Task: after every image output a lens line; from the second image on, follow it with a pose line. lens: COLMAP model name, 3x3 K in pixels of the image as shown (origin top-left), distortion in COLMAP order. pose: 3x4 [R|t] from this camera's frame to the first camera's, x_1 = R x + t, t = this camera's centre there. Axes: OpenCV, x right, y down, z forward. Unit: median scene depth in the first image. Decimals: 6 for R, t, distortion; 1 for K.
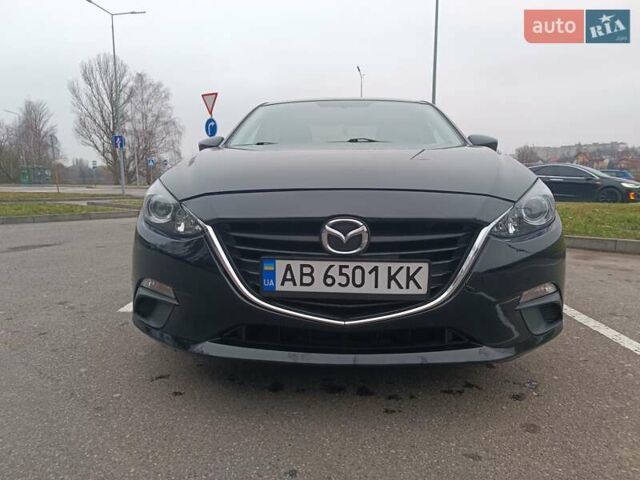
lens RADIAL K [[465.9, 0, 315.7], [0, 465.9, 237.9], [0, 0, 1]] dist [0.056178, -0.056385]
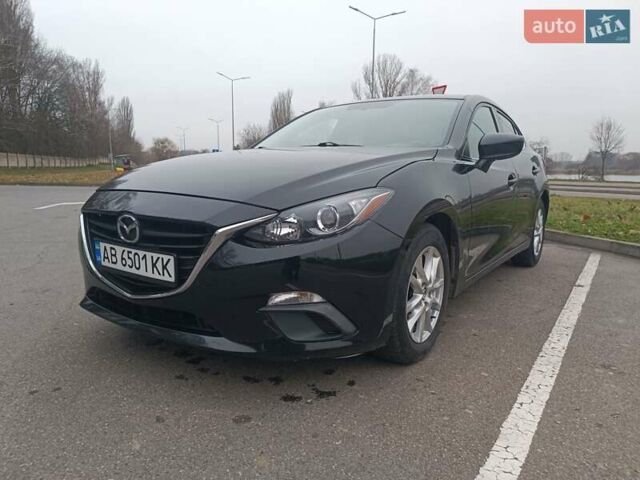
lens RADIAL K [[465.9, 0, 318.2], [0, 465.9, 237.4], [0, 0, 1]] dist [0.056178, -0.056385]
pose [[0.848171, 0.091923, -0.521686, 1.153542], [-0.083165, 0.995723, 0.040238, -0.072739], [0.523153, 0.009257, 0.852188, 0.169181]]
